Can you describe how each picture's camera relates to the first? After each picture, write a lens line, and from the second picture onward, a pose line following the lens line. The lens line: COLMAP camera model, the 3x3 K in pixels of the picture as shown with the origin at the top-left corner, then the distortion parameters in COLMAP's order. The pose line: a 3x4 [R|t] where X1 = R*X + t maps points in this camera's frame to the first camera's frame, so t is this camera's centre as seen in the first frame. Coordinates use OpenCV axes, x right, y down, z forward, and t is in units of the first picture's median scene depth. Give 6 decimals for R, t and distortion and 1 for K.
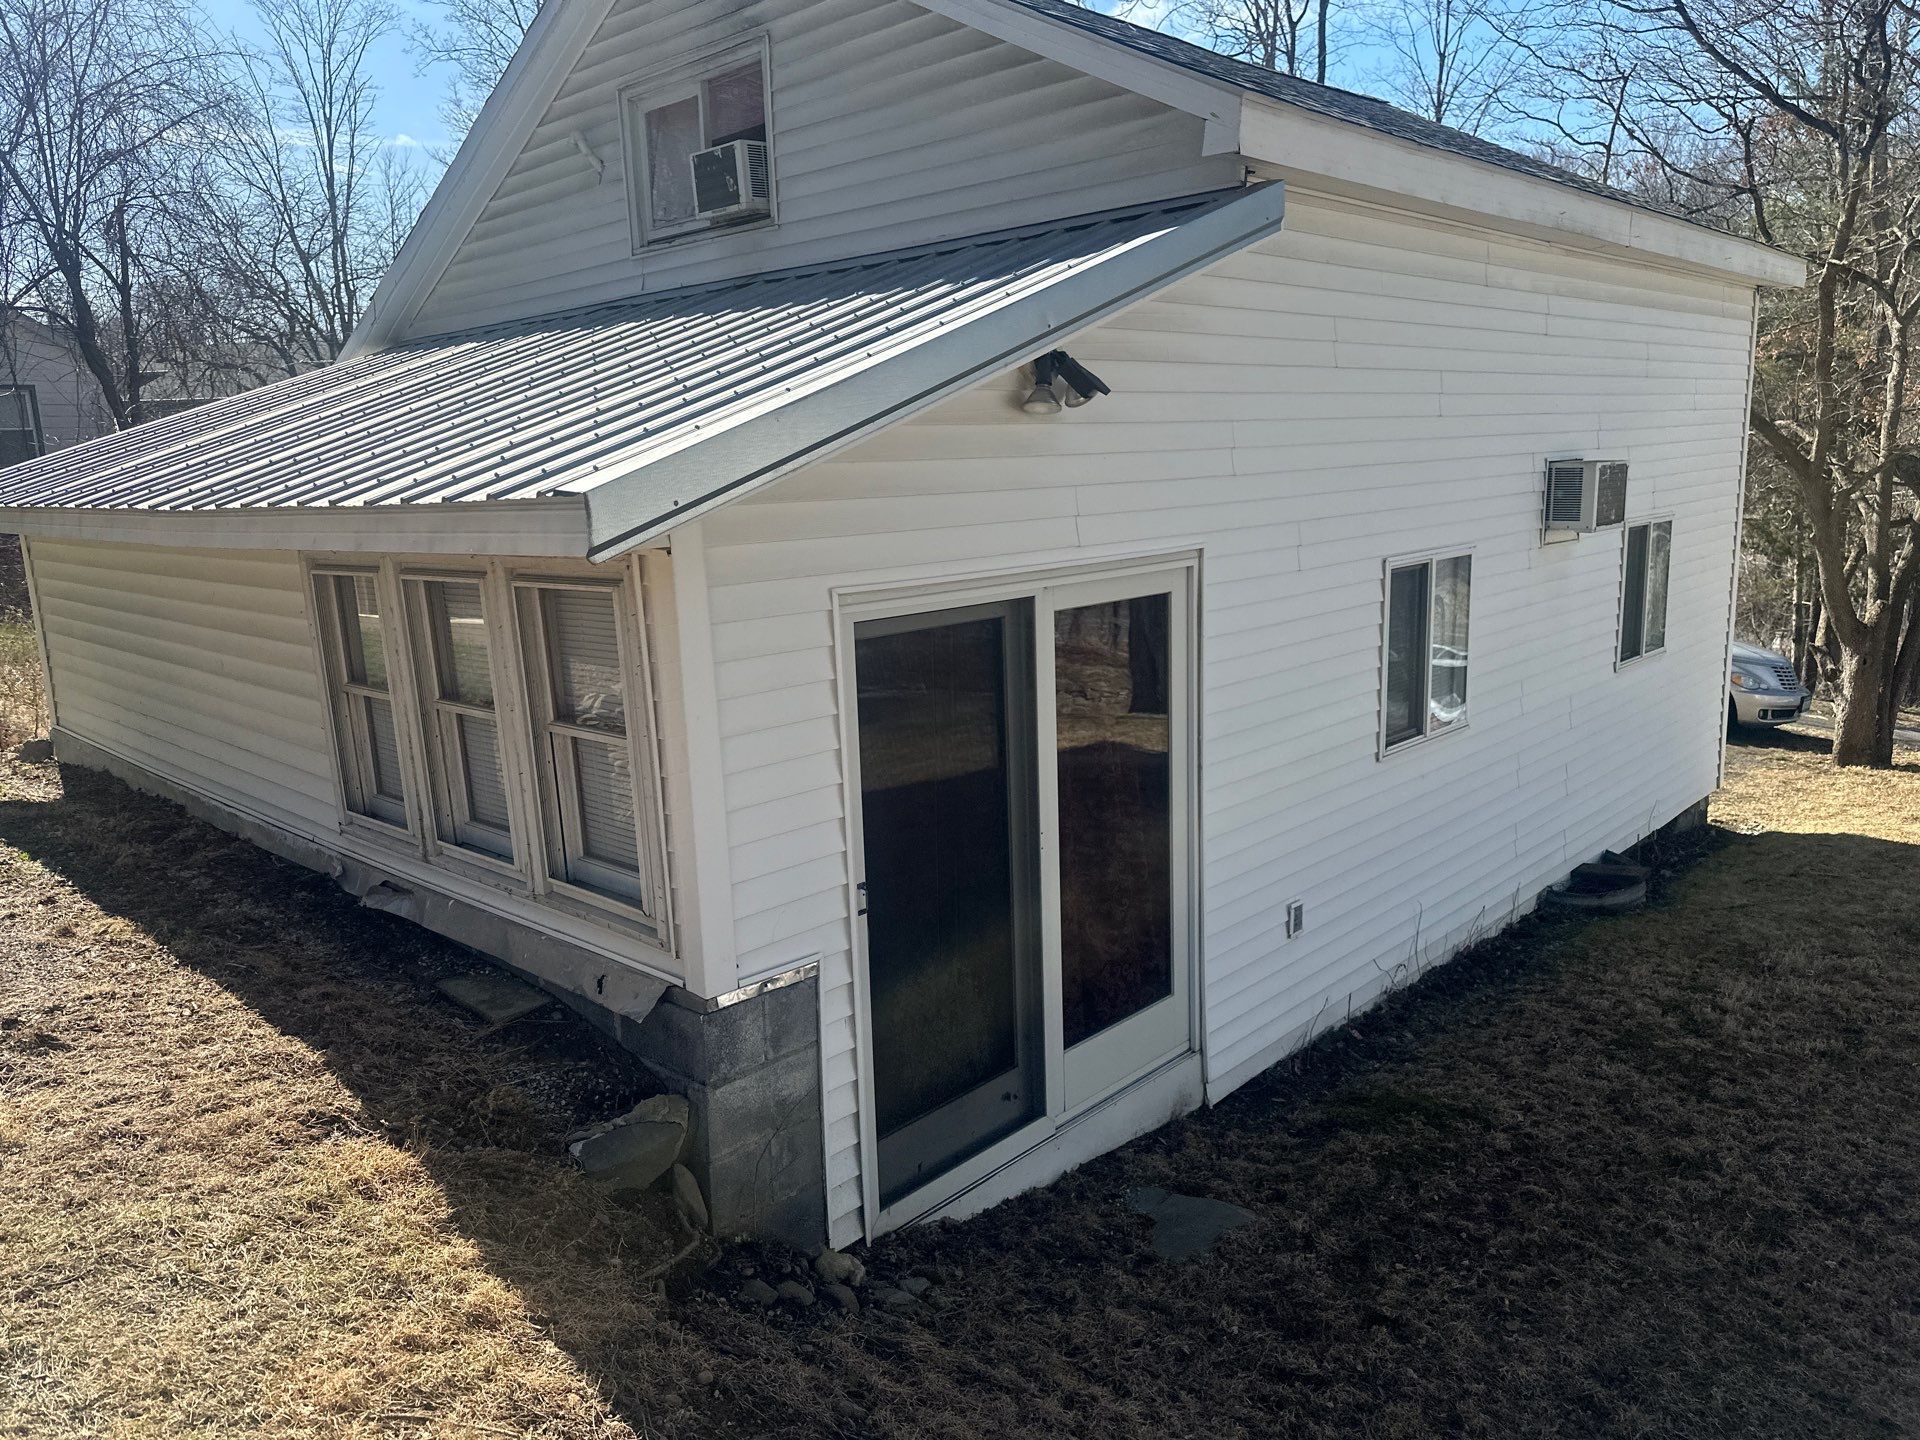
lens RADIAL K [[1336.7, 0, 955.1], [0, 1336.7, 734.1], [0, 0, 1]] dist [0.065960, -0.001892]
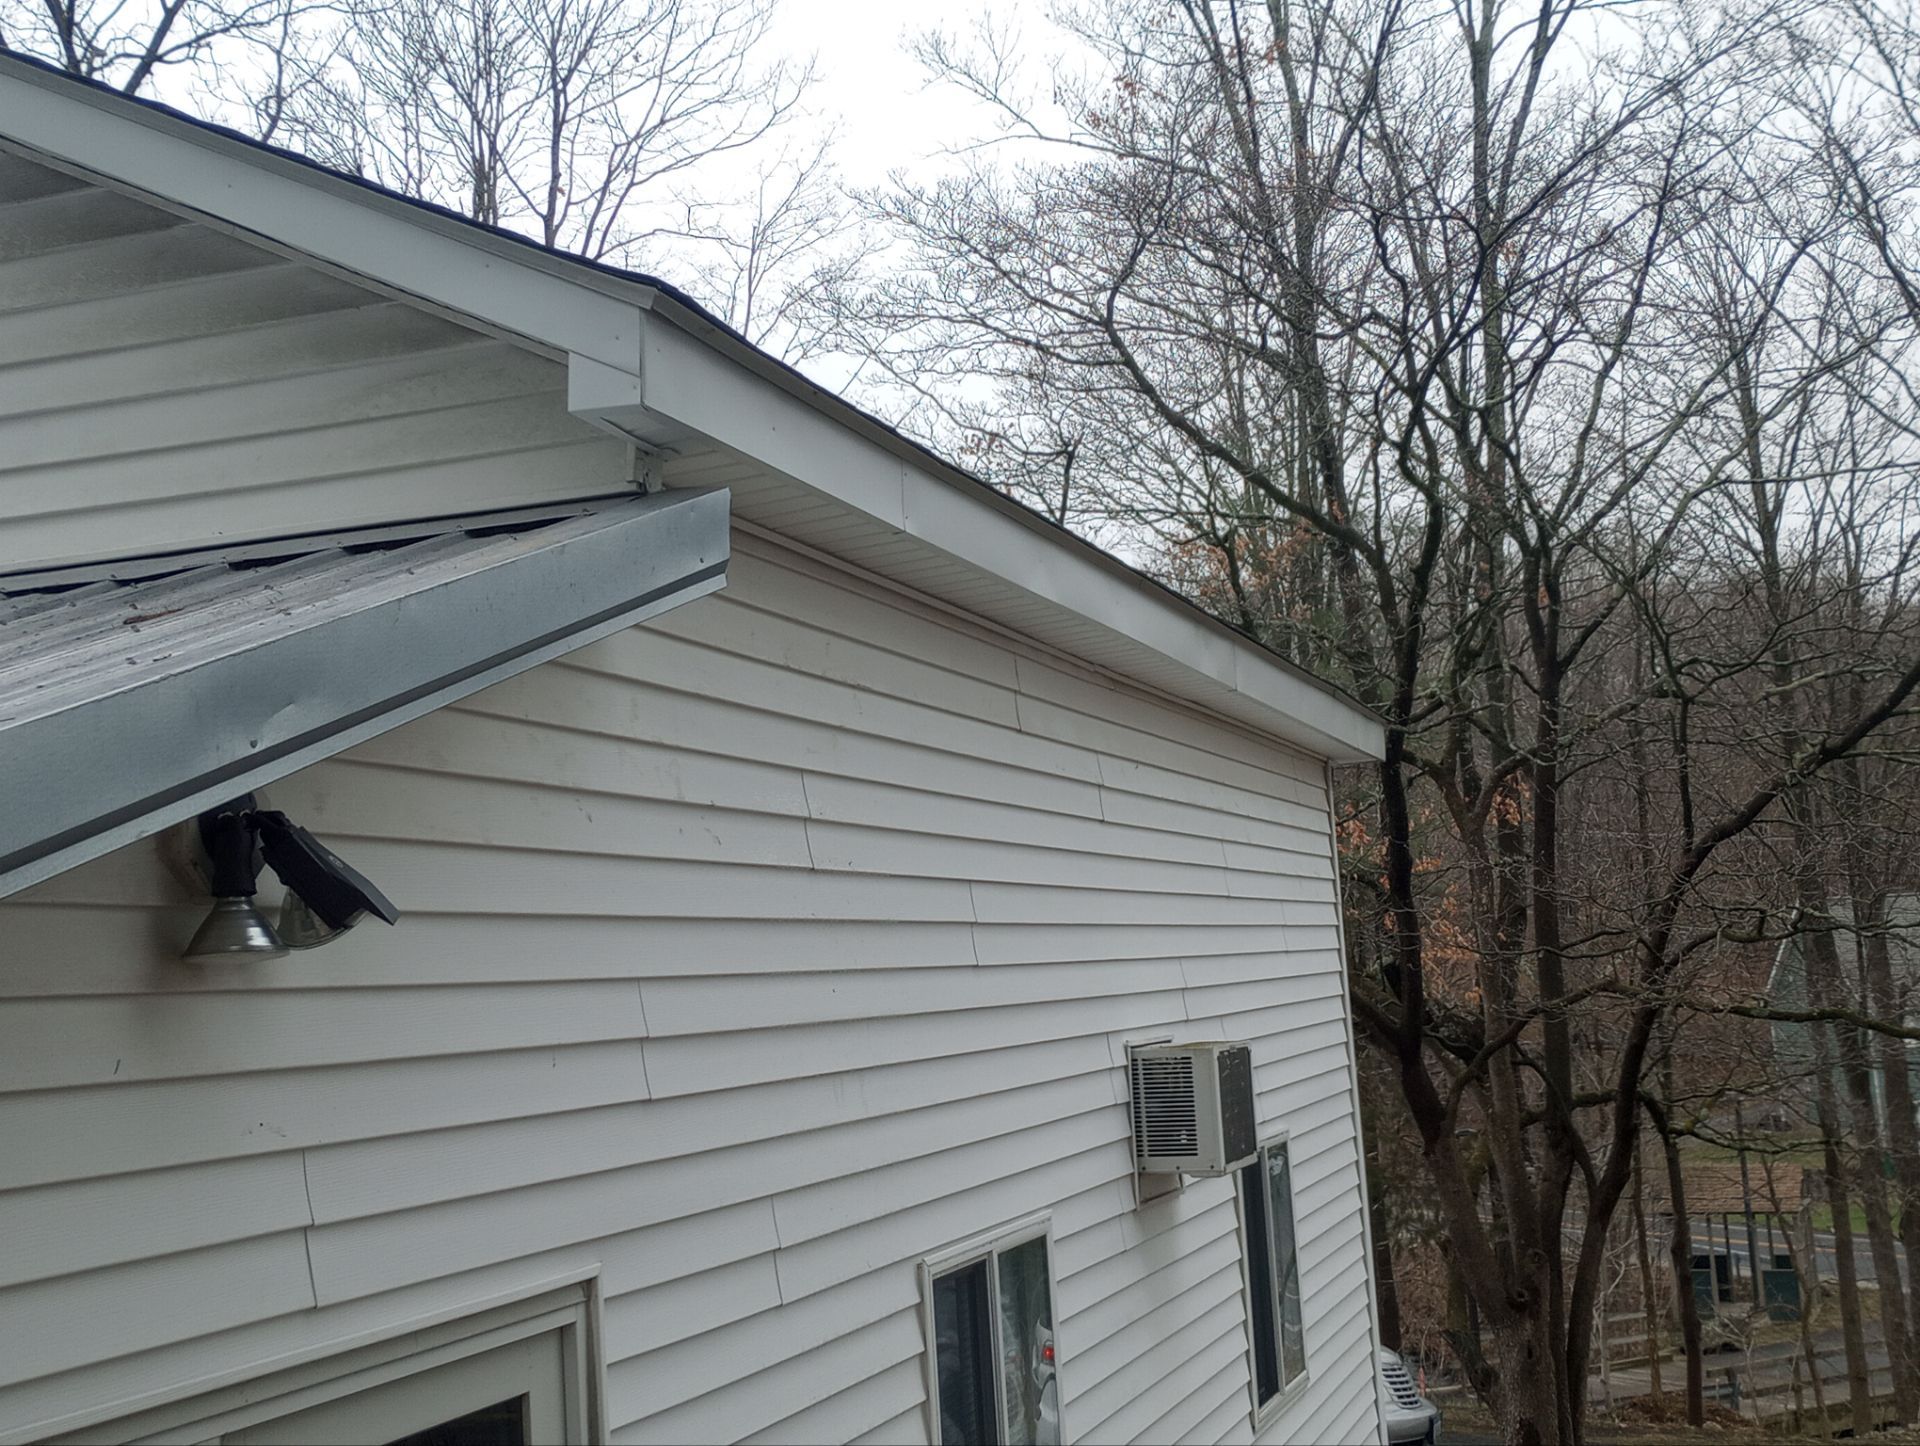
lens RADIAL K [[2343.6, 0, 960.0], [0, 2343.6, 723.0], [0, 0, 1]] dist [-0.030900, -0.025486]
pose [[0.909963, 0.018693, 0.414267, -0.013064], [0.121630, 0.943016, -0.309720, -0.051100], [-0.396450, 0.332222, 0.855836, 0.224838]]
